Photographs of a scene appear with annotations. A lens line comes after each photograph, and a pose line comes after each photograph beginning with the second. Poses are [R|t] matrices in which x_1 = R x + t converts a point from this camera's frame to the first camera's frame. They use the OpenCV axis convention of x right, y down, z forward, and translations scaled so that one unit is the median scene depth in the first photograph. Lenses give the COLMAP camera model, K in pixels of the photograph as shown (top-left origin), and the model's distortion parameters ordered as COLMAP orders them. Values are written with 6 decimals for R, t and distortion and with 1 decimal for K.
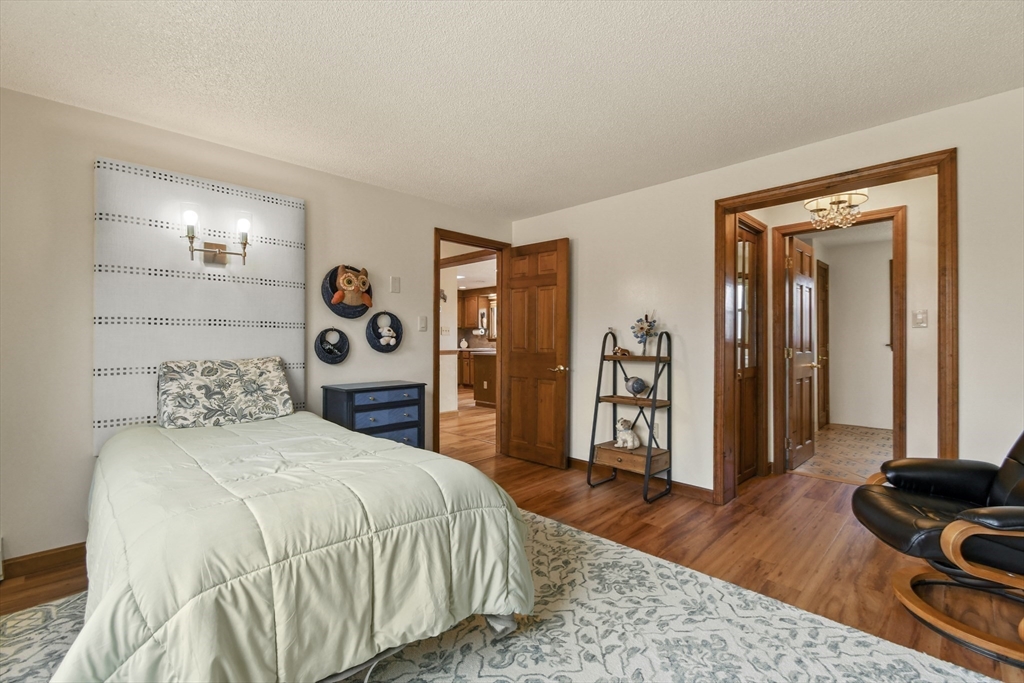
lens RADIAL K [[446.5, 0, 514.1], [0, 446.5, 339.3], [0, 0, 1]] dist [0.005394, 0.000444]
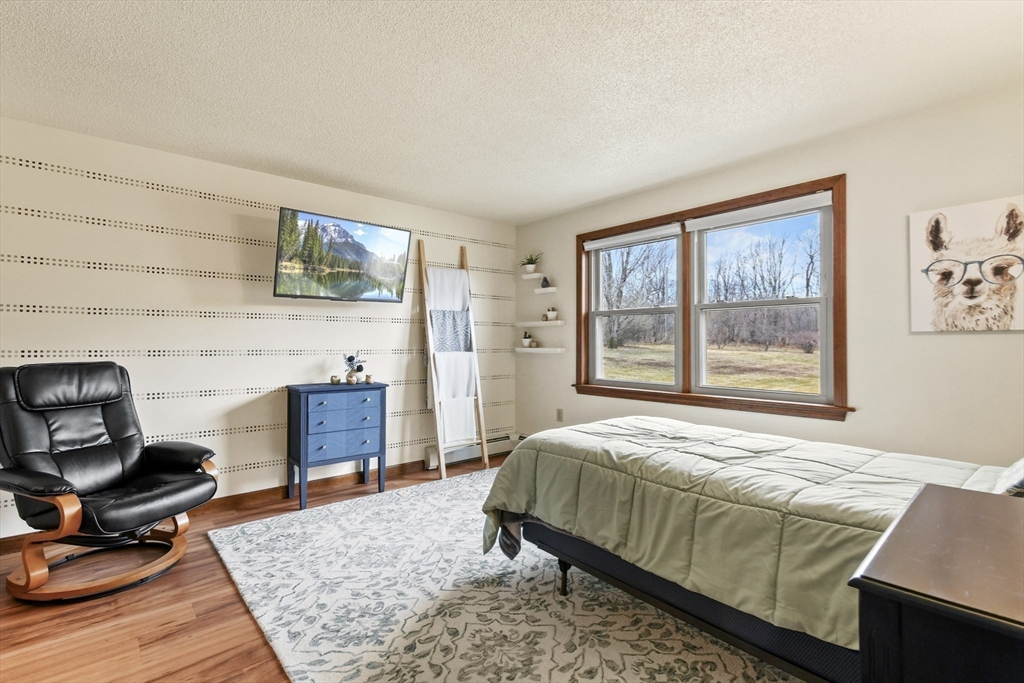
lens RADIAL K [[446.5, 0, 514.1], [0, 446.5, 339.3], [0, 0, 1]] dist [0.005394, 0.000444]
pose [[-0.997502, -0.000103, 0.070638, -0.071601], [-0.001084, 0.999903, -0.013862, 0.006356], [-0.070630, -0.013904, -0.997406, 1.205541]]
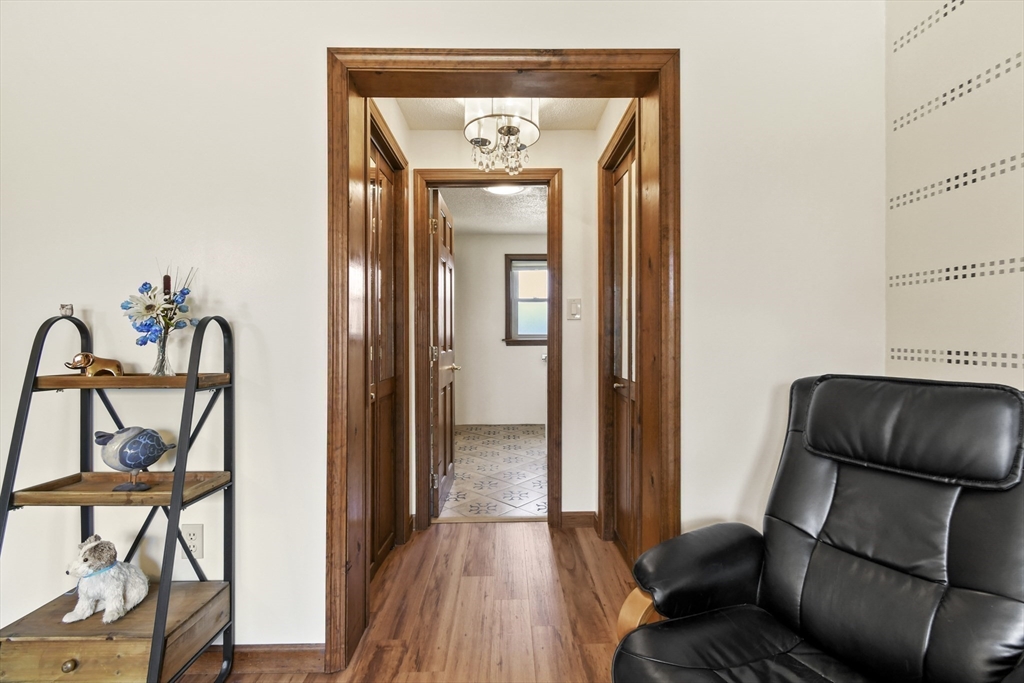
lens RADIAL K [[446.5, 0, 514.1], [0, 446.5, 339.3], [0, 0, 1]] dist [0.005394, 0.000444]
pose [[0.693419, -0.007921, 0.720491, 0.229122], [-0.001478, 0.999922, 0.012415, -0.000943], [-0.720533, -0.009674, 0.693353, 0.496454]]
